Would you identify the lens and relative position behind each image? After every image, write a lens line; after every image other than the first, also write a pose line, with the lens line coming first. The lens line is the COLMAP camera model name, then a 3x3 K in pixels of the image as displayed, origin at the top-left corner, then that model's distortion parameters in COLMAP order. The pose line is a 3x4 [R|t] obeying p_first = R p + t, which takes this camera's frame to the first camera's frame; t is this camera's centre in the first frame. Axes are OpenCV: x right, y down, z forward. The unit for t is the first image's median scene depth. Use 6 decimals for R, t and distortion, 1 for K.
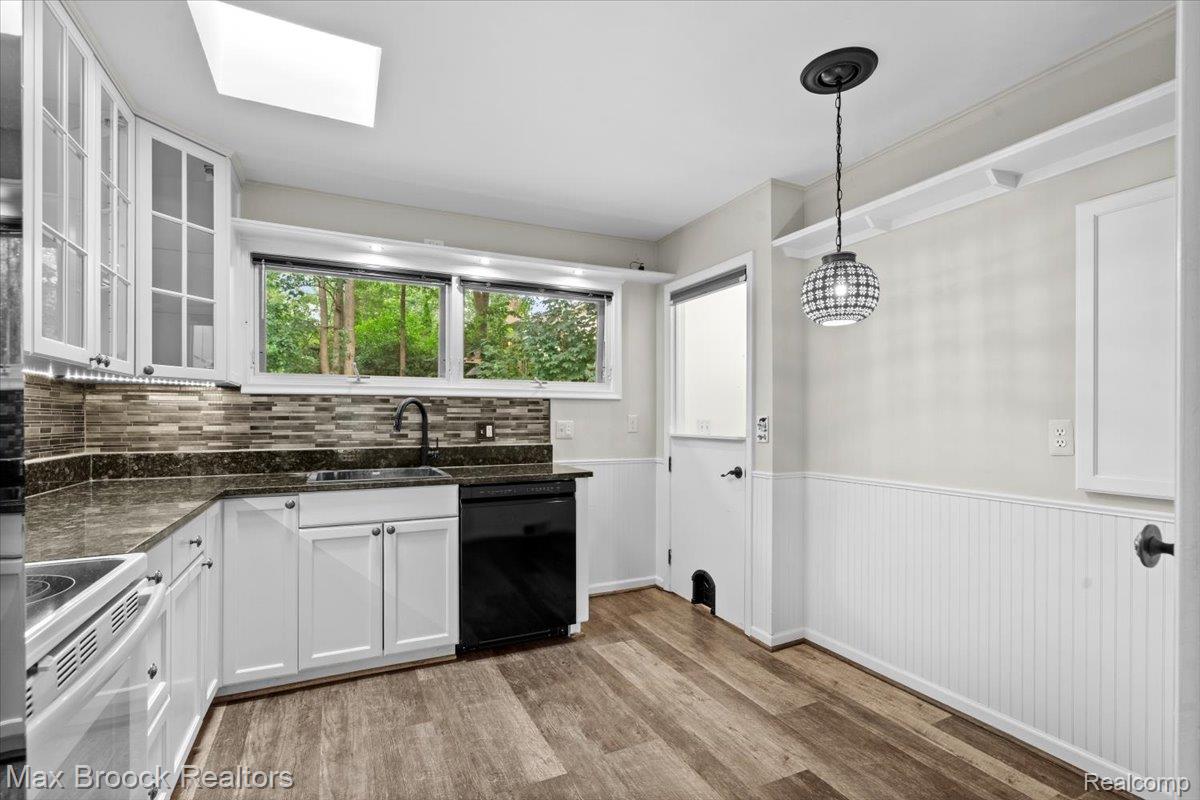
lens RADIAL K [[560.4, 0, 598.8], [0, 560.4, 410.9], [0, 0, 1]] dist [0.003874, 0.000641]
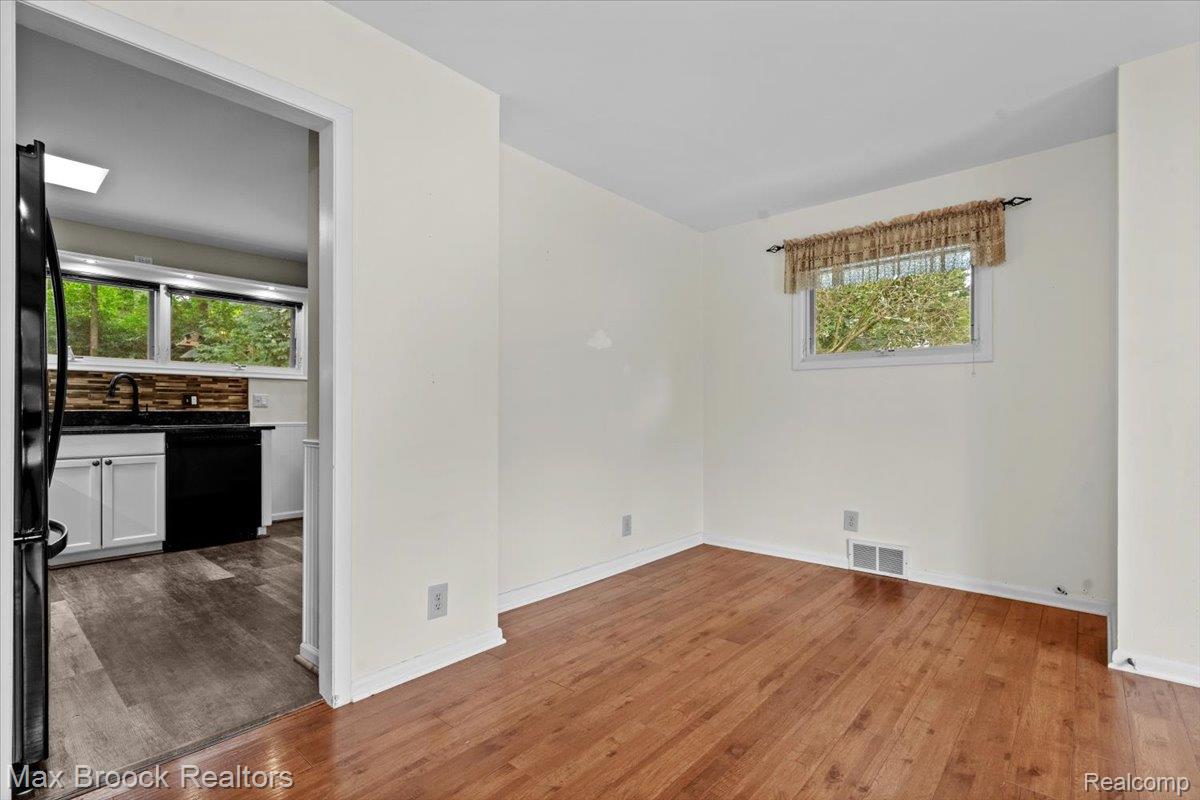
lens RADIAL K [[560.4, 0, 602.2], [0, 560.4, 405.9], [0, 0, 1]] dist [0.003874, 0.000641]
pose [[0.918349, 0.002526, 0.395763, 0.180240], [-0.005175, 0.999971, 0.005626, 0.037607], [-0.395737, -0.007215, 0.918335, -0.665202]]
